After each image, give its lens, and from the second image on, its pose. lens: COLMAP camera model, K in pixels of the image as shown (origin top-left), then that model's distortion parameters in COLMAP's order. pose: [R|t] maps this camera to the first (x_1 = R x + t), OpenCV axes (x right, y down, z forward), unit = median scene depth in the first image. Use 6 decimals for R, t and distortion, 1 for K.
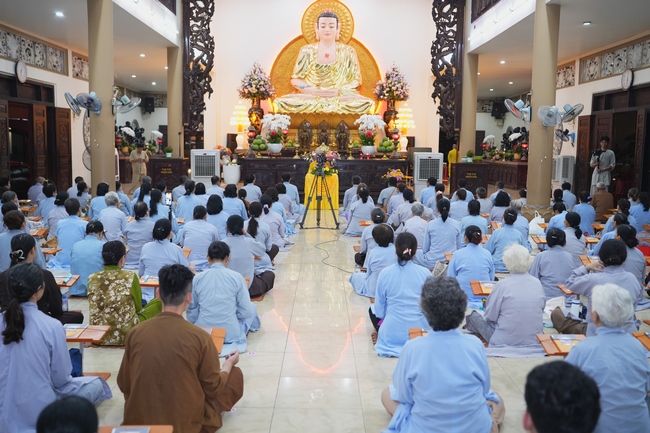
lens RADIAL K [[653.1, 0, 326.4], [0, 653.1, 212.2], [0, 0, 1]] dist [-0.010222, 0.000000]
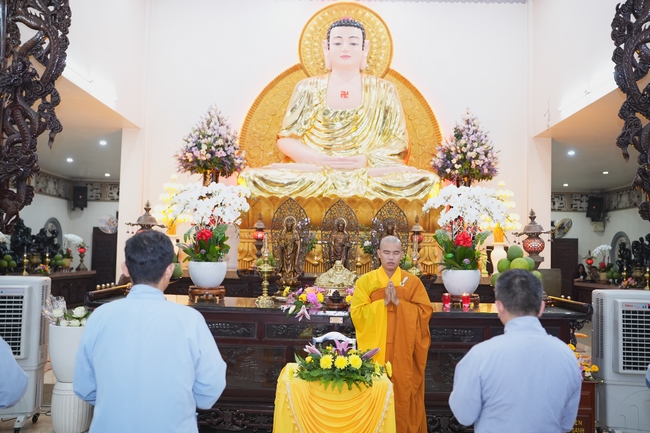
lens RADIAL K [[653.1, 0, 326.5], [0, 653.1, 213.7], [0, 0, 1]] dist [-0.010222, 0.000000]
pose [[0.999846, 0.006675, -0.016241, -0.004600], [-0.009260, 0.986300, -0.164700, -0.055403], [0.014919, 0.164825, 0.986210, 0.490339]]
